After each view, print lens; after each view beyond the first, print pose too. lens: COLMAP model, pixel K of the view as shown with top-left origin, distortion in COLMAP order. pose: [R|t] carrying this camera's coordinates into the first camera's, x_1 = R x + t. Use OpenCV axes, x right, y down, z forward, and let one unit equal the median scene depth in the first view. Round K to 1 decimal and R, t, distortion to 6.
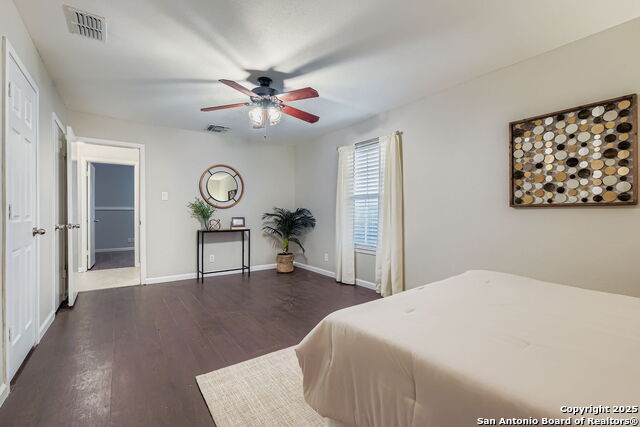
lens RADIAL K [[282.7, 0, 313.1], [0, 282.7, 214.1], [0, 0, 1]] dist [0.001482, 0.000370]
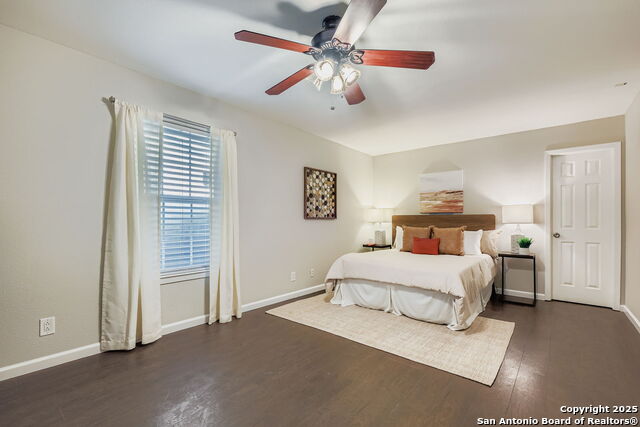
lens RADIAL K [[282.7, 0, 318.7], [0, 282.7, 218.4], [0, 0, 1]] dist [0.001482, 0.000370]
pose [[-0.245980, 0.007656, 0.969245, -0.983439], [0.001741, 0.999971, -0.007457, -0.014357], [-0.969273, -0.000146, -0.245986, 1.454306]]
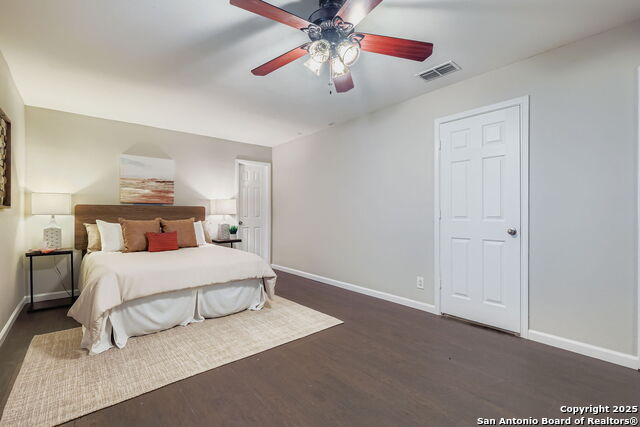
lens RADIAL K [[282.7, 0, 311.8], [0, 282.7, 209.6], [0, 0, 1]] dist [0.001482, 0.000370]
pose [[-0.997286, 0.001334, -0.073614, -0.101235], [0.001916, 0.999967, -0.007840, -0.013449], [0.073601, -0.007959, -0.997256, 1.972366]]
